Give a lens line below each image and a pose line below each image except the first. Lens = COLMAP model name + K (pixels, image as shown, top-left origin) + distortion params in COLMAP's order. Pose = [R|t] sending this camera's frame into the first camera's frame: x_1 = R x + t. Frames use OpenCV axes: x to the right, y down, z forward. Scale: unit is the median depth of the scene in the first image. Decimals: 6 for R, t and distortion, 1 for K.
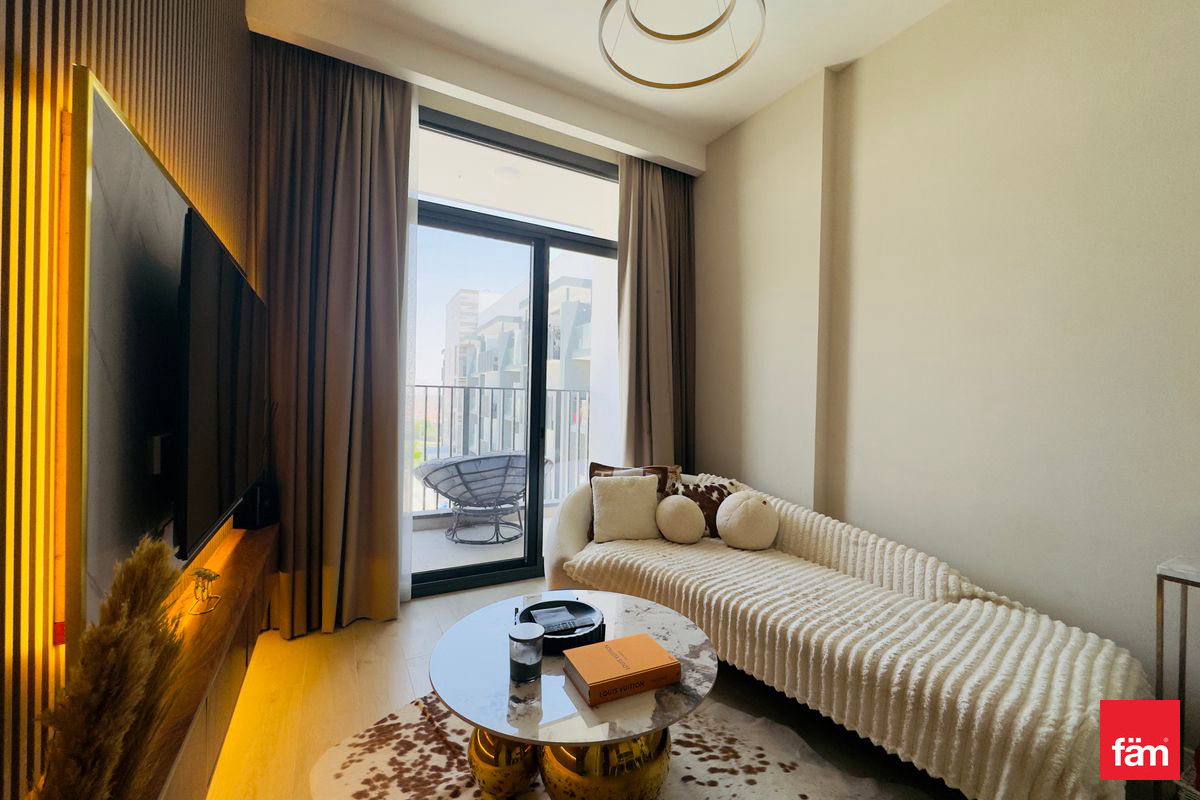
lens RADIAL K [[478.9, 0, 603.3], [0, 478.9, 399.5], [0, 0, 1]] dist [-0.003603, 0.000004]
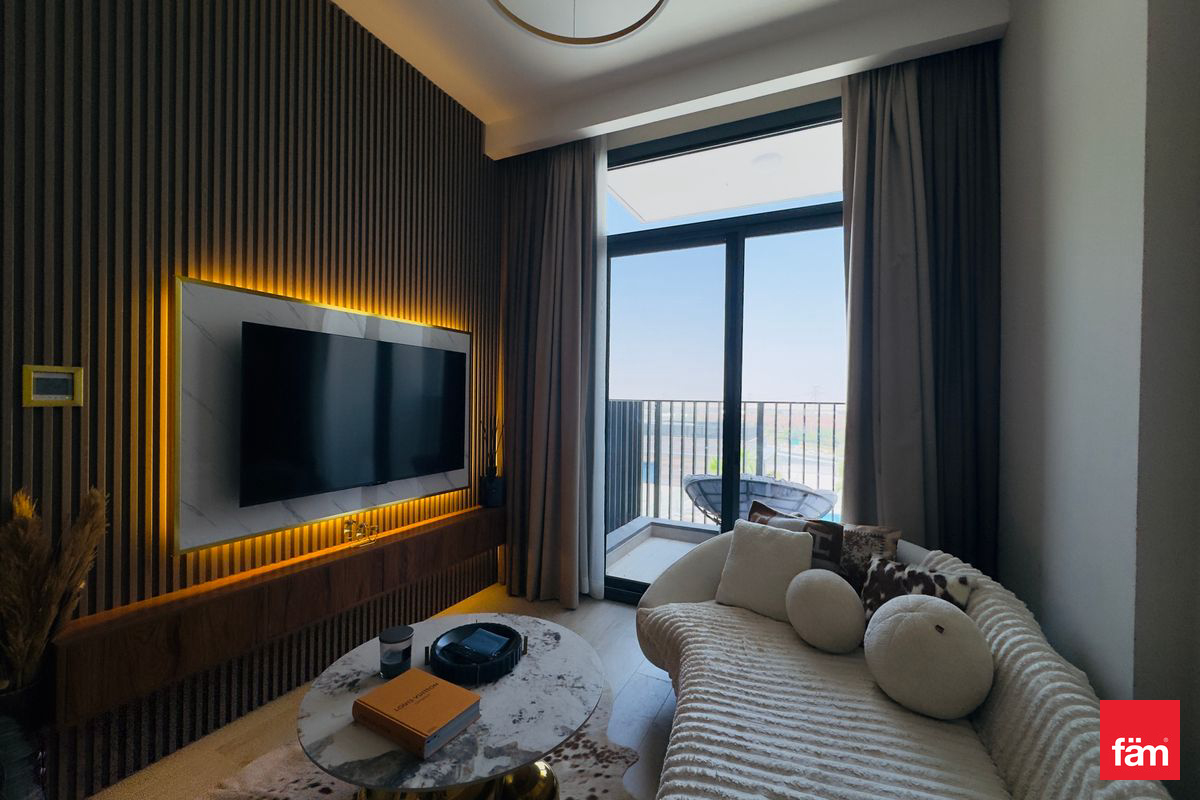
lens RADIAL K [[478.9, 0, 603.3], [0, 478.9, 399.5], [0, 0, 1]] dist [-0.003603, 0.000004]
pose [[0.573130, -0.013408, -0.819355, 0.536752], [-0.001697, 0.999845, -0.017548, -0.022994], [0.819463, 0.011448, 0.573018, 0.386874]]
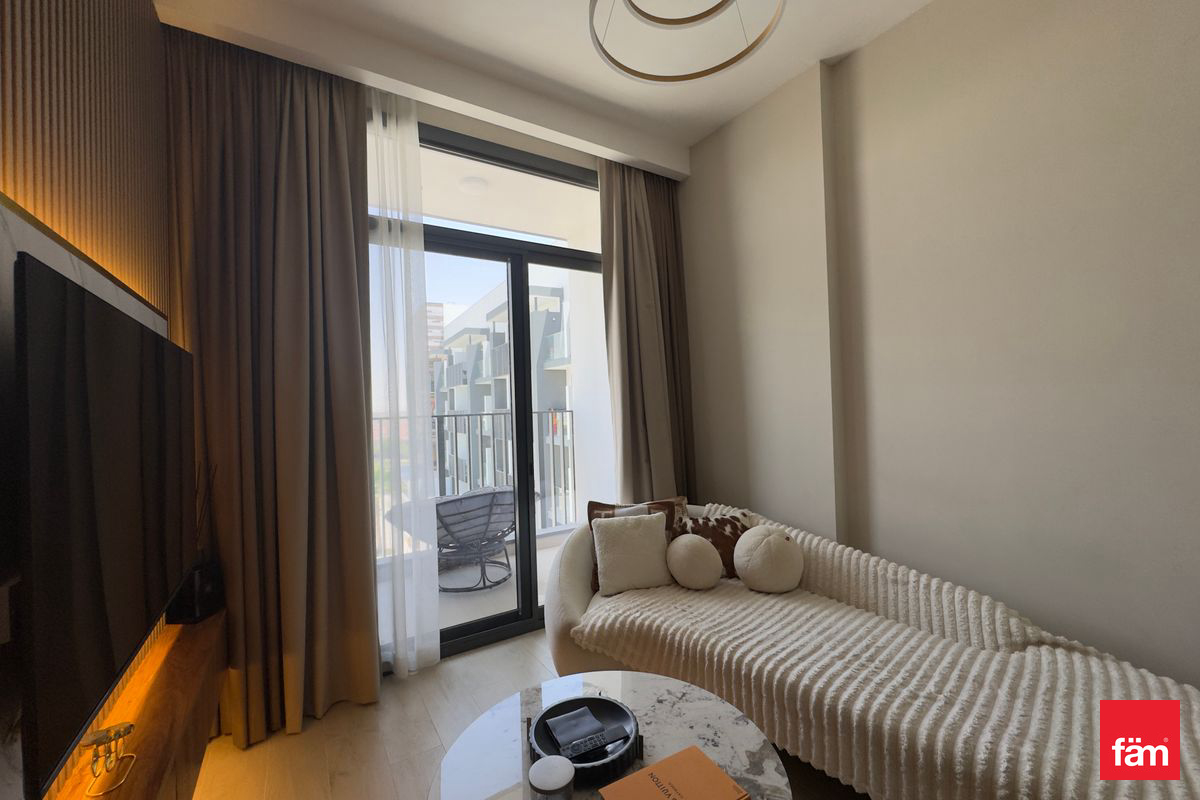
lens RADIAL K [[478.9, 0, 603.3], [0, 478.9, 399.5], [0, 0, 1]] dist [-0.003603, 0.000004]
pose [[0.996743, -0.054321, 0.059604, -0.046764], [0.054997, 0.998439, -0.009774, -0.054416], [-0.058980, 0.013020, 0.998174, 0.112672]]
